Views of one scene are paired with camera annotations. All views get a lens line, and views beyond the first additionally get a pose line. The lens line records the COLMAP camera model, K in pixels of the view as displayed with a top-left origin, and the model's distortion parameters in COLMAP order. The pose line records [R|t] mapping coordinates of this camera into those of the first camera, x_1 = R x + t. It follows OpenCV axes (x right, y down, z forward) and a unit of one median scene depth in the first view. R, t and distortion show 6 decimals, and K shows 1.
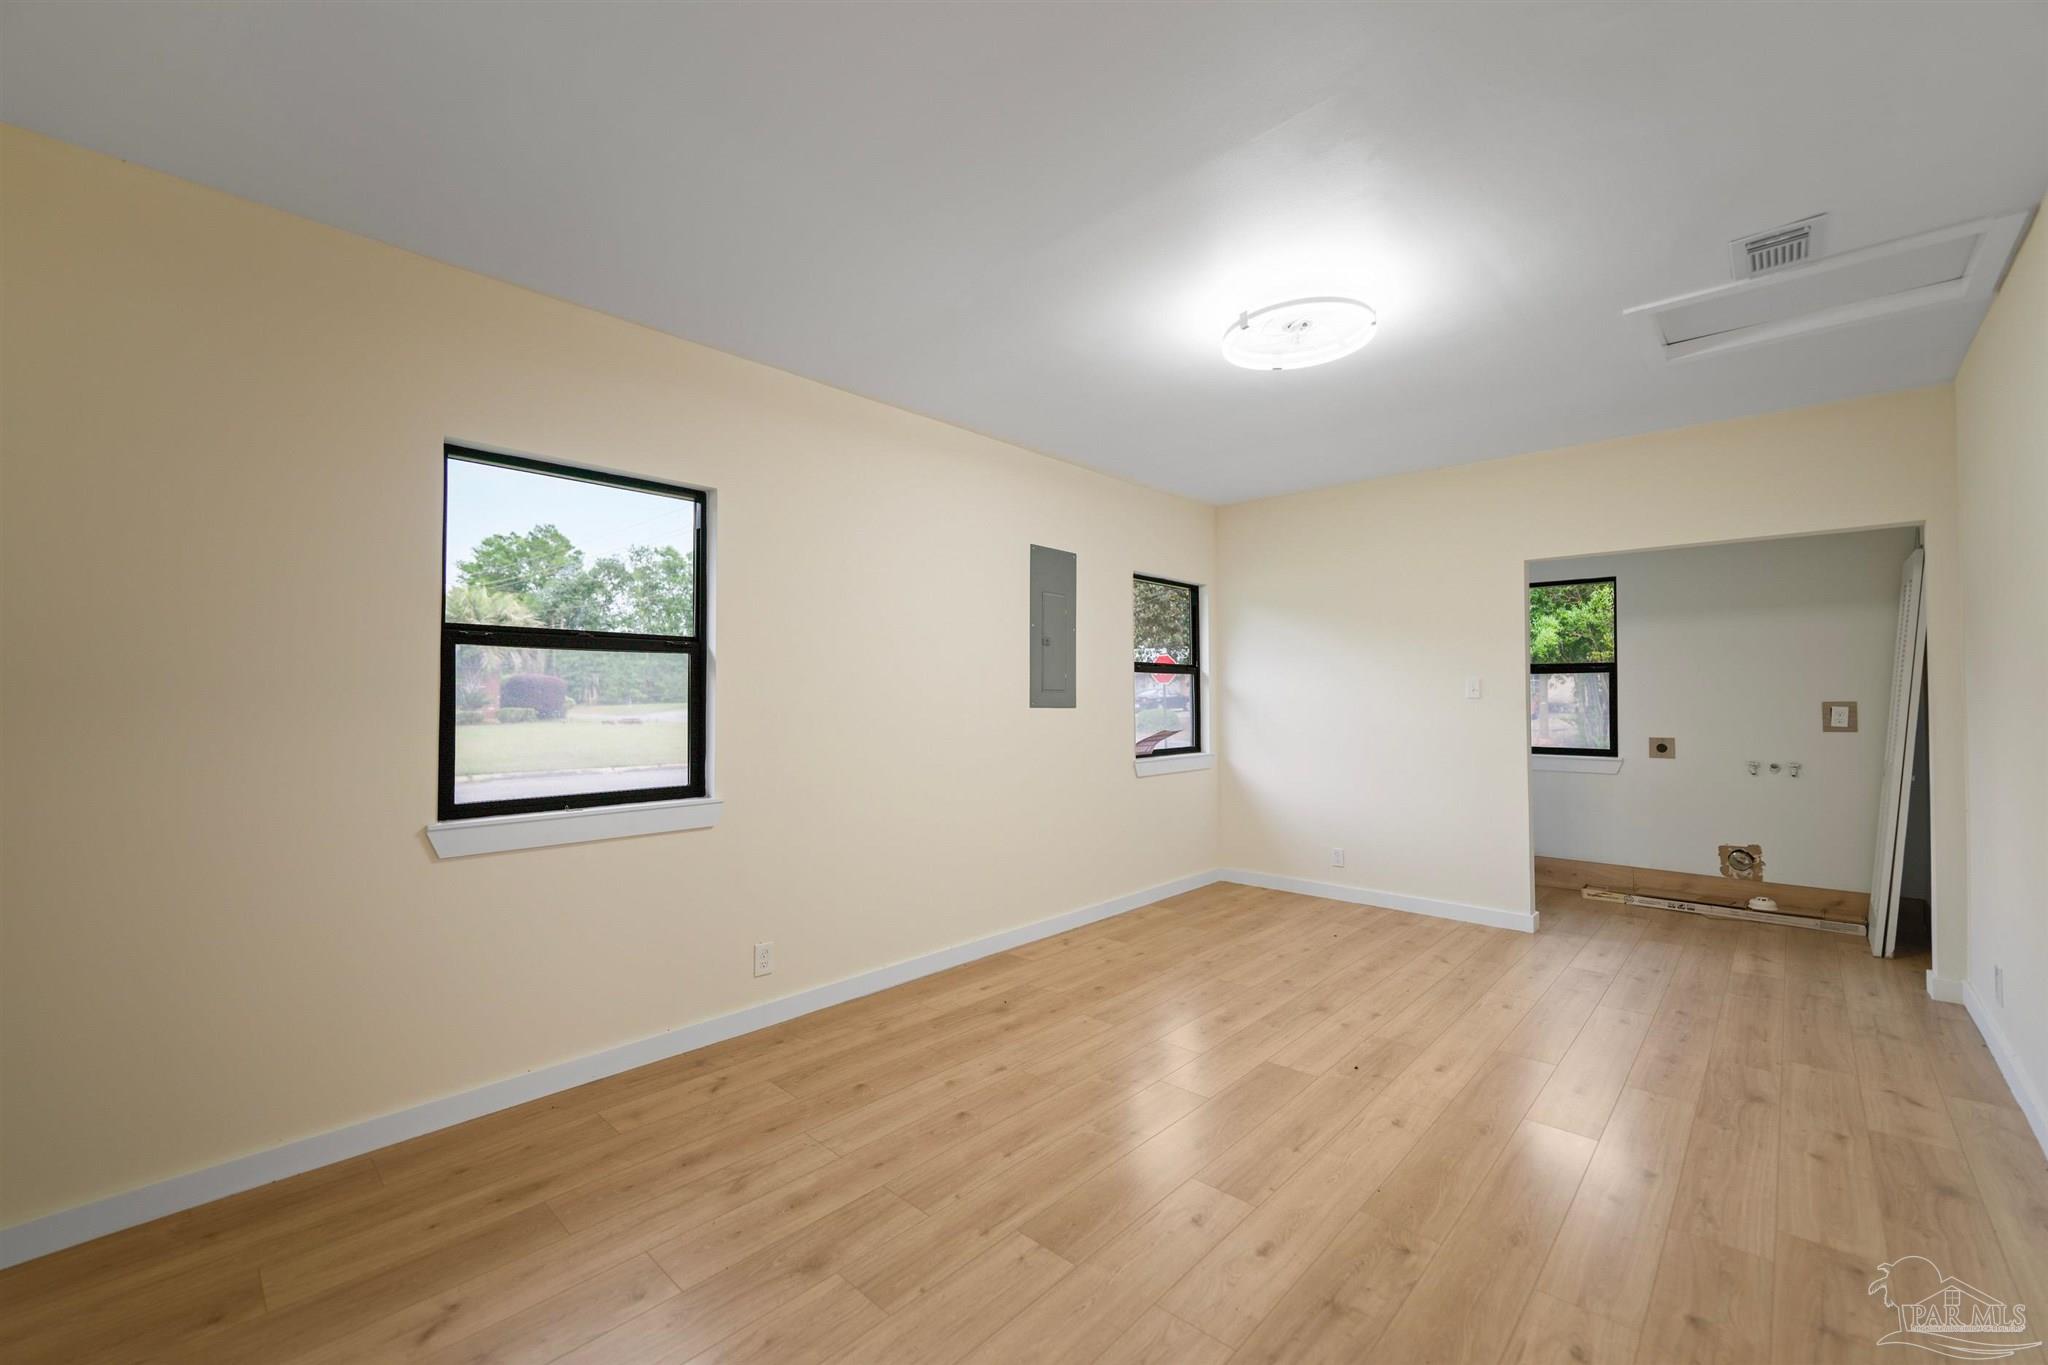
lens RADIAL K [[827.7, 0, 1031.6], [0, 827.7, 691.9], [0, 0, 1]] dist [0.001956, -0.006037]
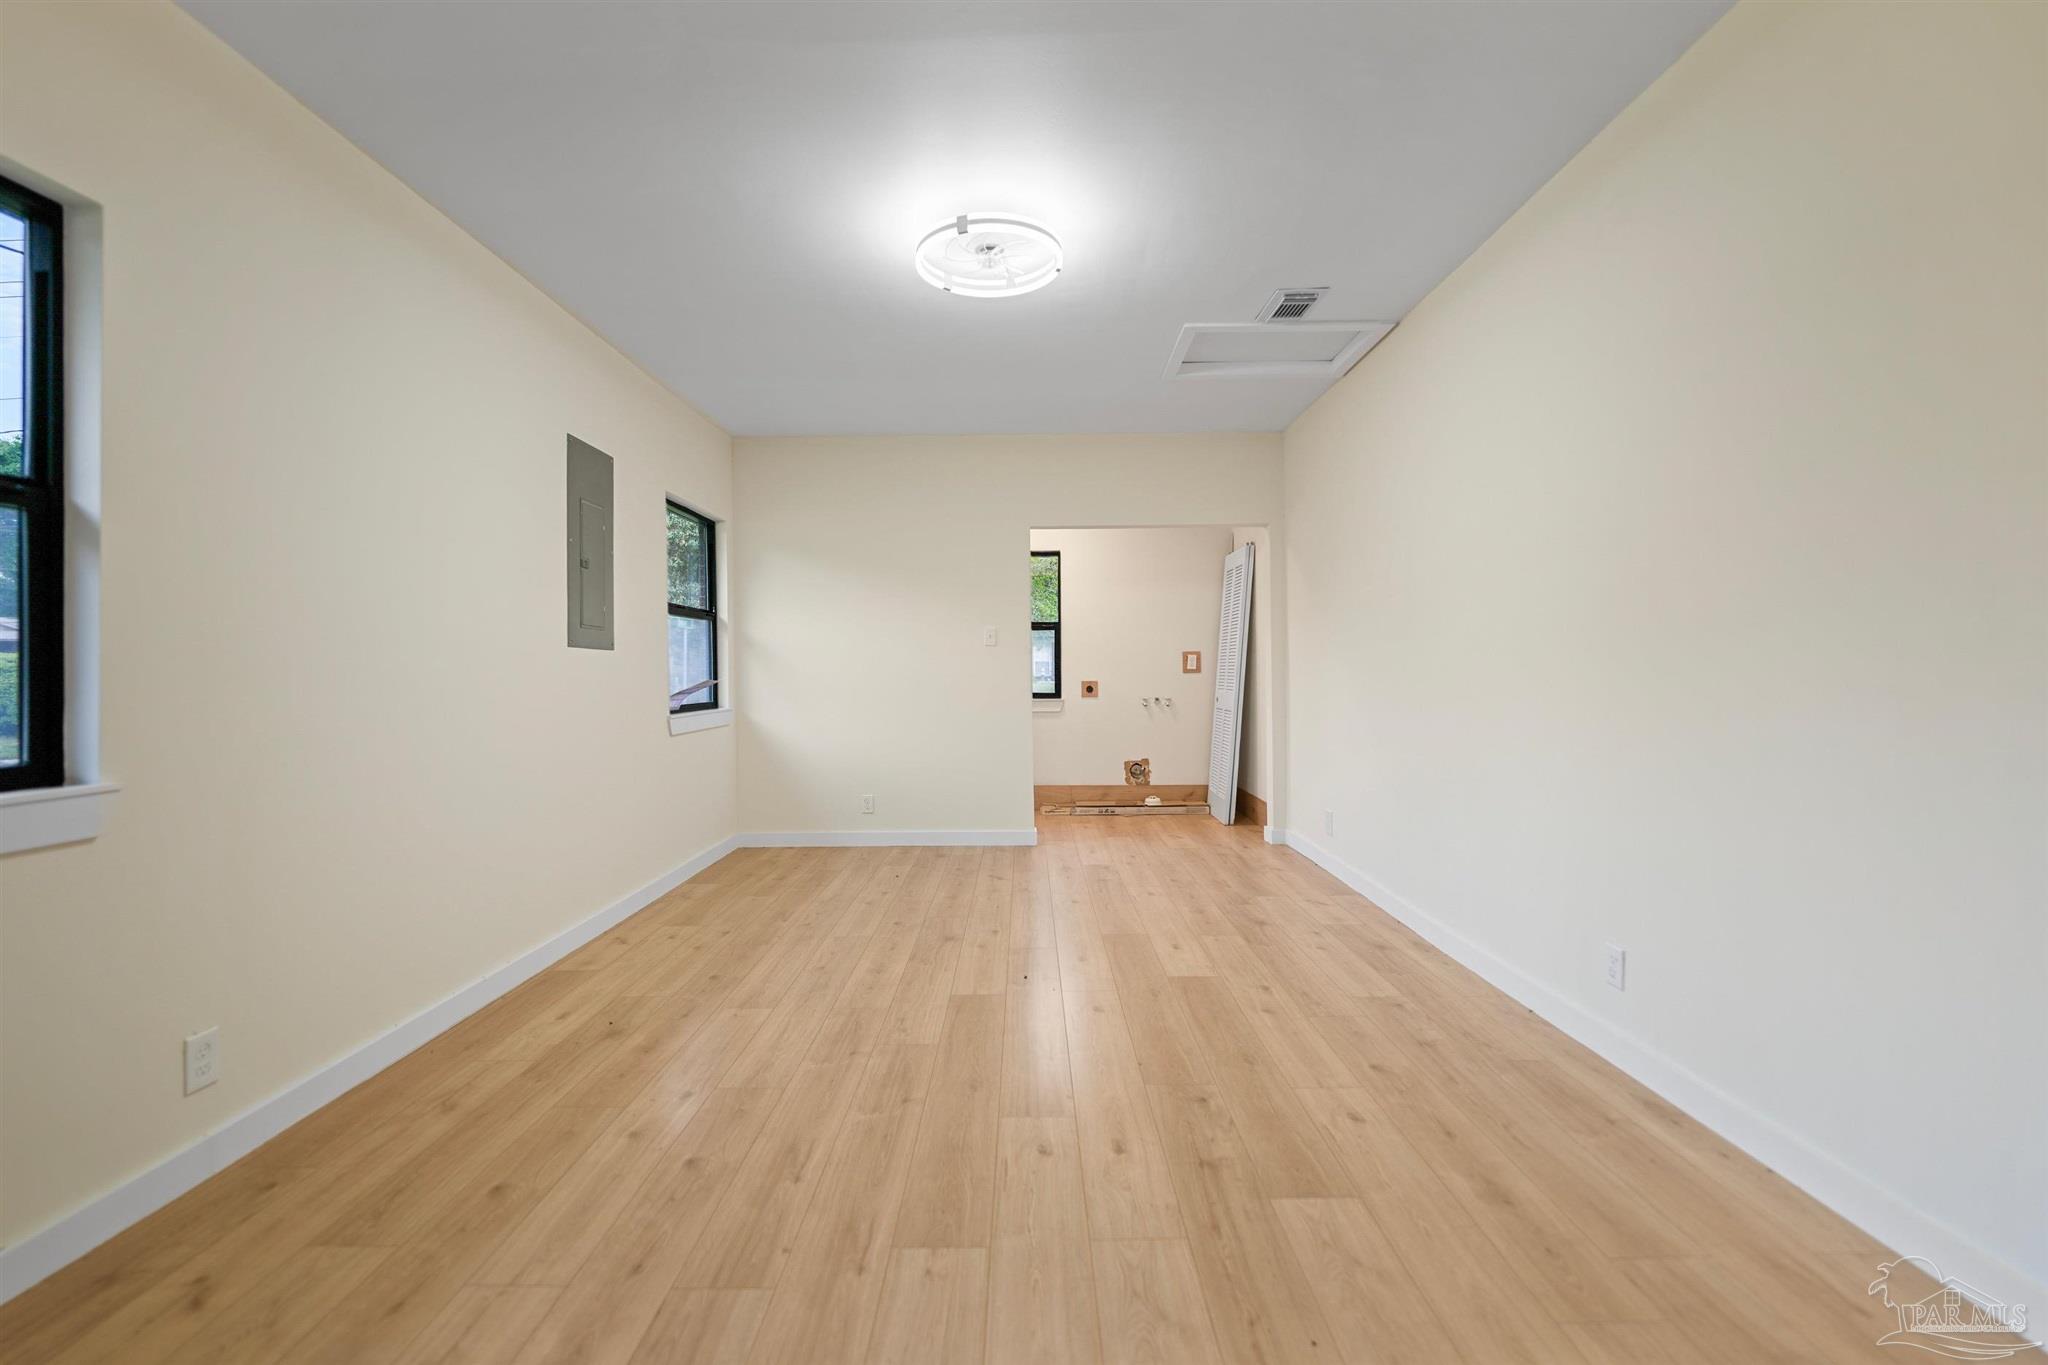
lens RADIAL K [[835.1, 0, 1020.2], [0, 835.1, 674.7], [0, 0, 1]] dist [-0.009986, 0.000335]
pose [[0.740420, -0.009363, 0.672080, -0.238100], [0.003577, 0.999944, 0.009989, 0.043319], [-0.672135, -0.004992, 0.740411, 0.164207]]
